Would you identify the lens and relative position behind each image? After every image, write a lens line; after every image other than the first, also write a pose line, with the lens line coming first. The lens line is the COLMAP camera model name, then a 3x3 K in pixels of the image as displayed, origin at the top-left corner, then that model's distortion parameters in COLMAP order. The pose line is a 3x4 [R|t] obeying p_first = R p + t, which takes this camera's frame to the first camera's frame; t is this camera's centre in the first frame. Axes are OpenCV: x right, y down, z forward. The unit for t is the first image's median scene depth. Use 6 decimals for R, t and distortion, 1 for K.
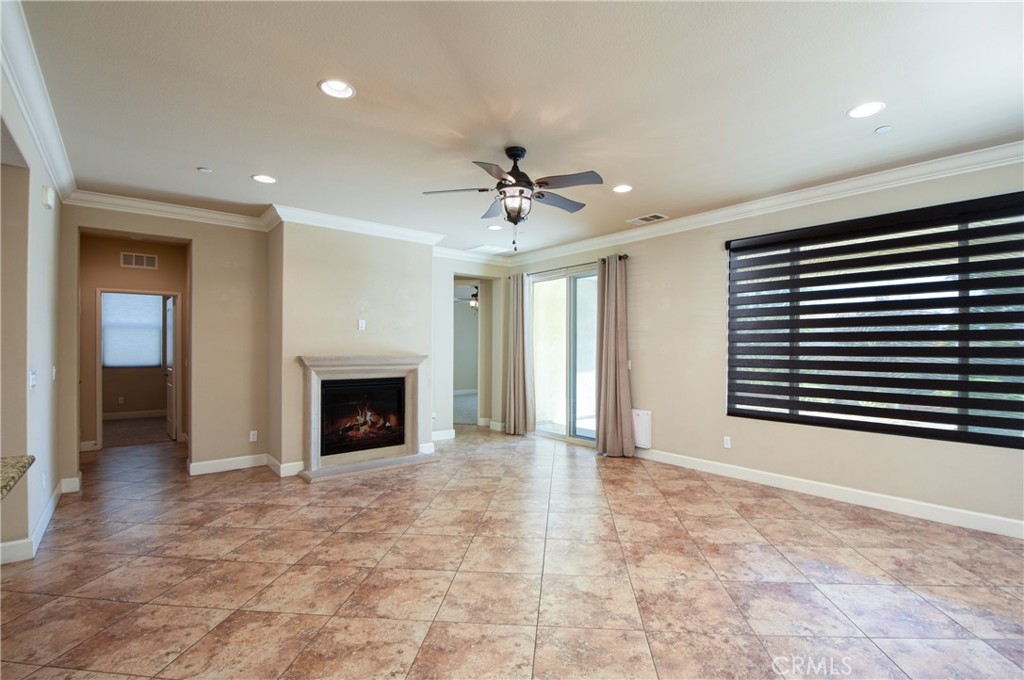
lens RADIAL K [[459.3, 0, 519.7], [0, 459.3, 343.4], [0, 0, 1]] dist [0.010333, -0.020725]
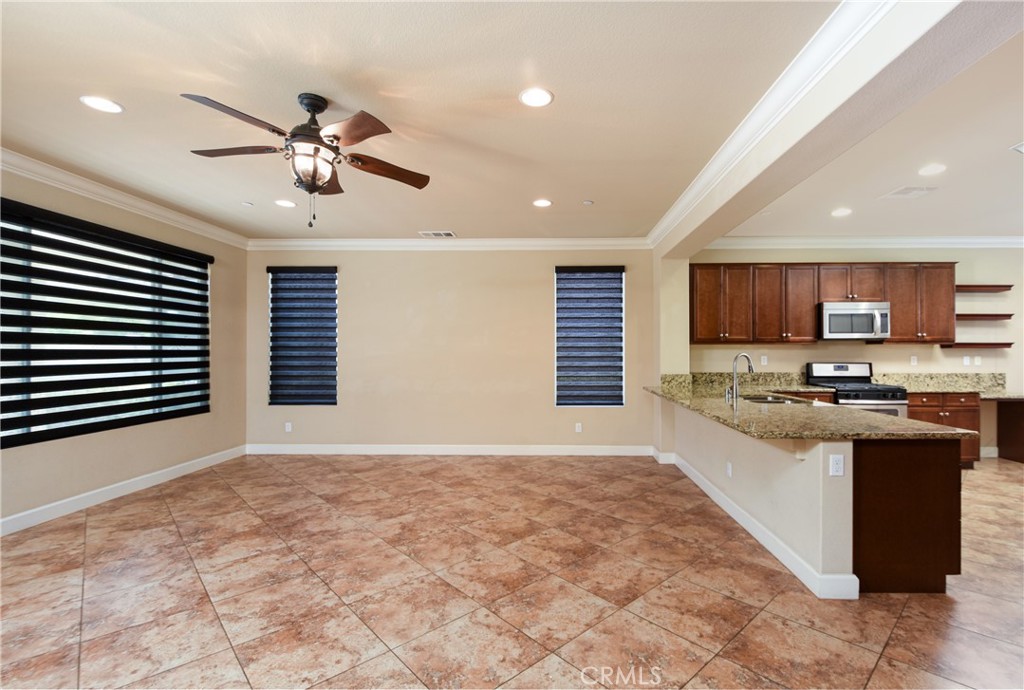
lens RADIAL K [[468.2, 0, 542.3], [0, 468.2, 348.8], [0, 0, 1]] dist [0.030546, -0.028481]
pose [[-0.752543, 0.000771, 0.658542, -0.726912], [-0.006149, 0.999947, -0.008198, 0.007916], [-0.658514, -0.010218, -0.752499, 1.182443]]
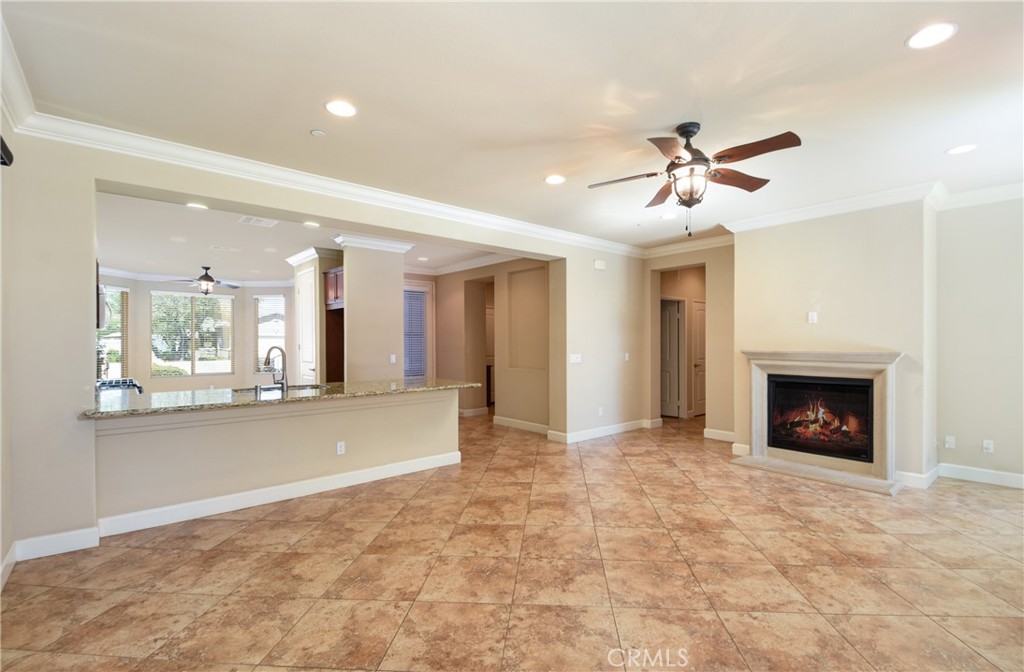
lens RADIAL K [[453.4, 0, 538.3], [0, 453.4, 339.7], [0, 0, 1]] dist [0.033759, -0.035316]
pose [[0.048071, -0.007038, -0.998819, 0.775319], [0.011480, 0.999913, -0.006493, 0.004726], [0.998778, -0.011155, 0.048148, 0.580803]]
